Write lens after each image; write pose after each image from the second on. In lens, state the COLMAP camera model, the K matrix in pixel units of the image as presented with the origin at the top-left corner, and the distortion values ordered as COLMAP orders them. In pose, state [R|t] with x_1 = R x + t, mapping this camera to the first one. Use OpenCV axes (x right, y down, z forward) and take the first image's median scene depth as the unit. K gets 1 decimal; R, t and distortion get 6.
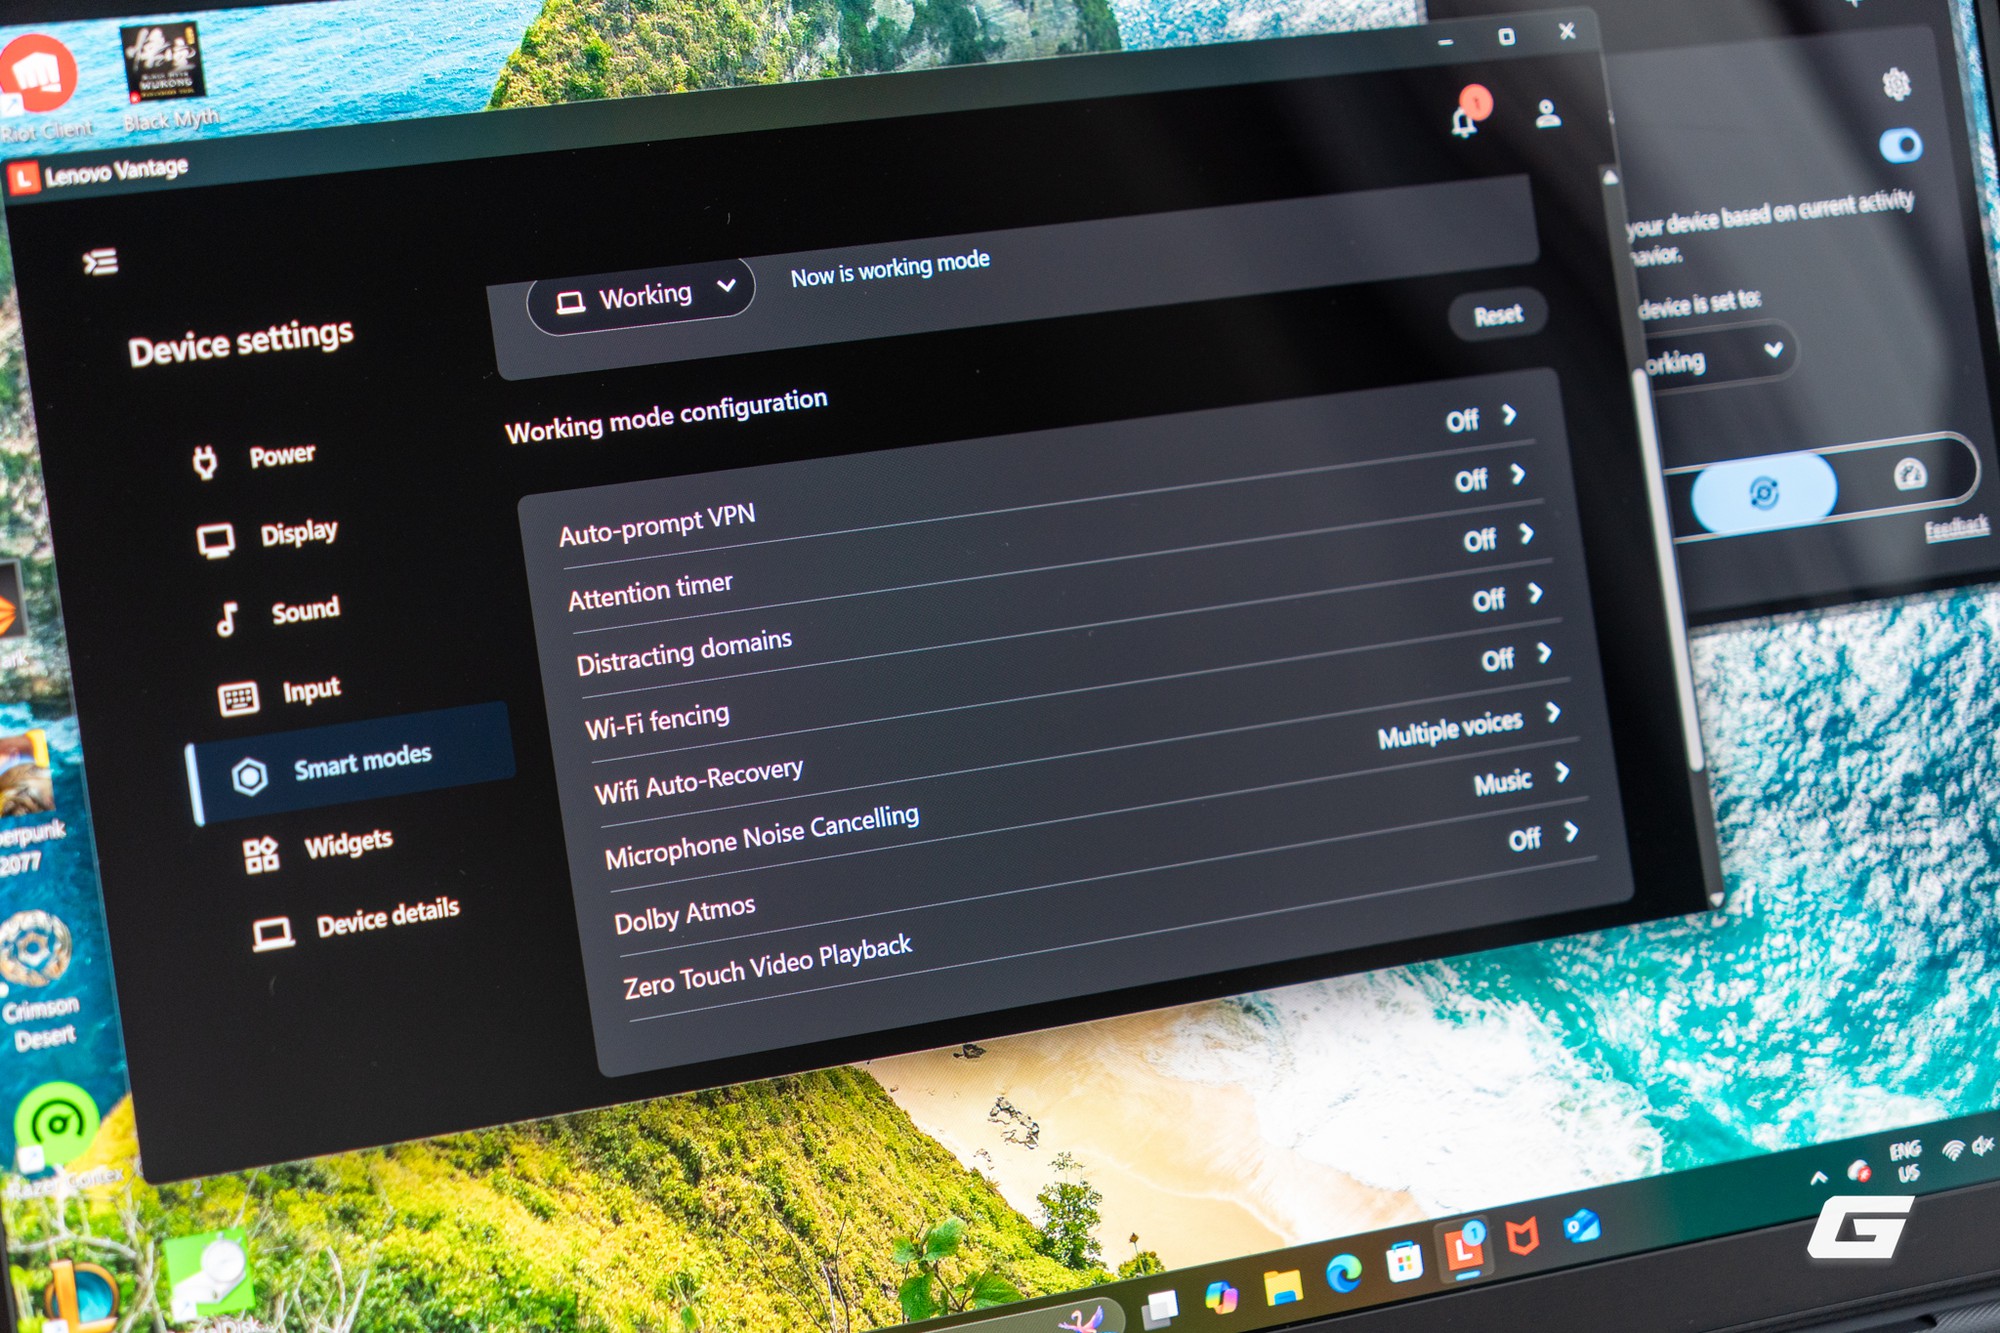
lens RADIAL K [[4326.9, 0, 1000.0], [0, 4326.9, 666.5], [0, 0, 1]] dist [-0.071991, 0.960769]
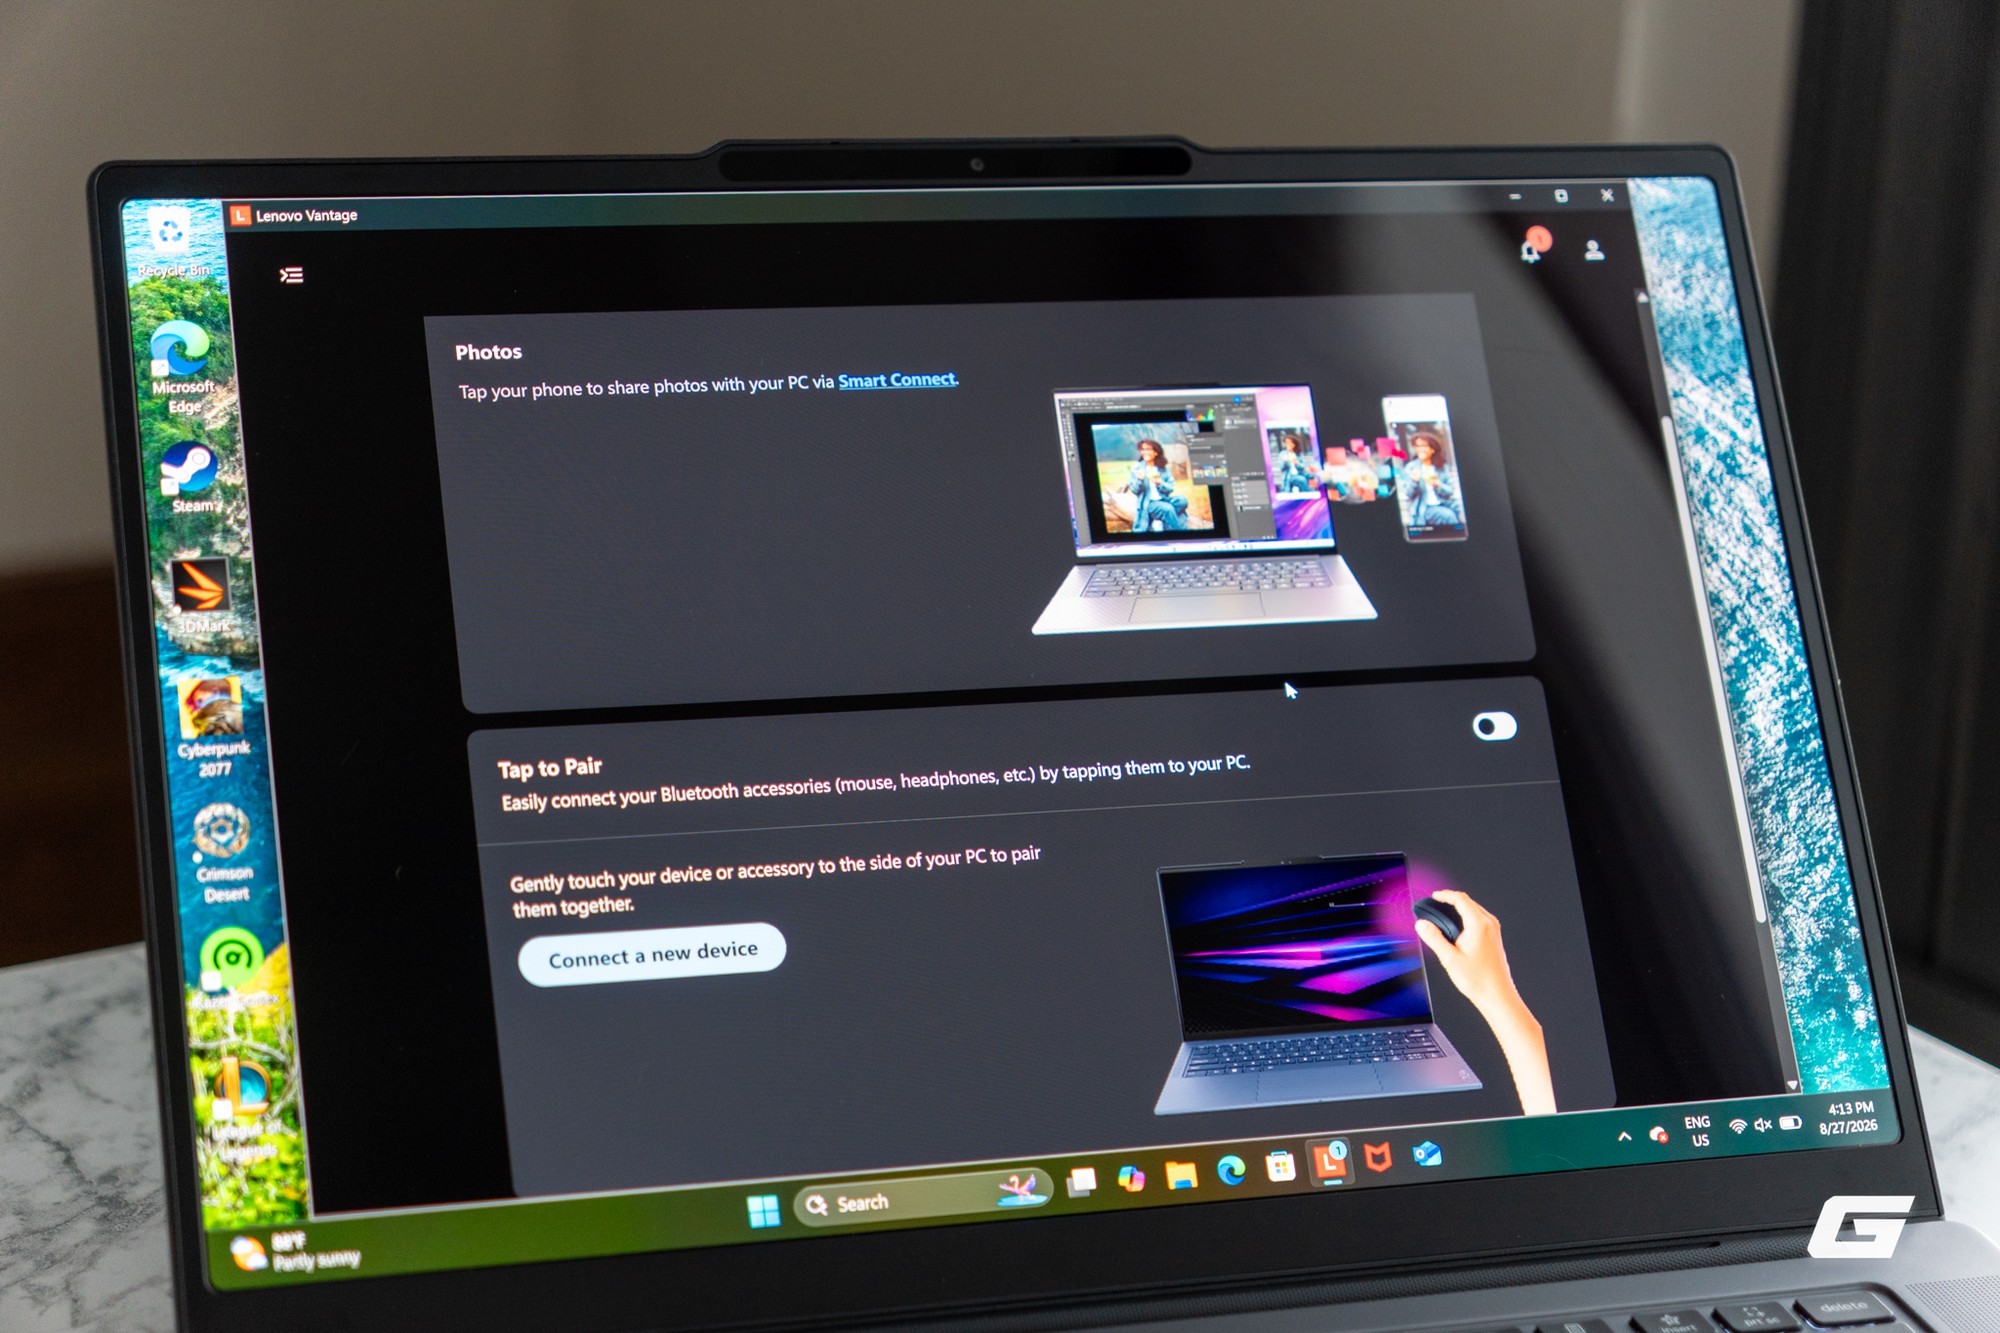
lens RADIAL K [[4326.9, 0, 1000.0], [0, 4326.9, 666.5], [0, 0, 1]] dist [-0.071991, 0.960769]
pose [[0.997577, -0.008538, -0.069045, 0.110860], [-0.010016, 0.964477, -0.263977, 0.366822], [0.068846, 0.264029, 0.962054, -0.290241]]
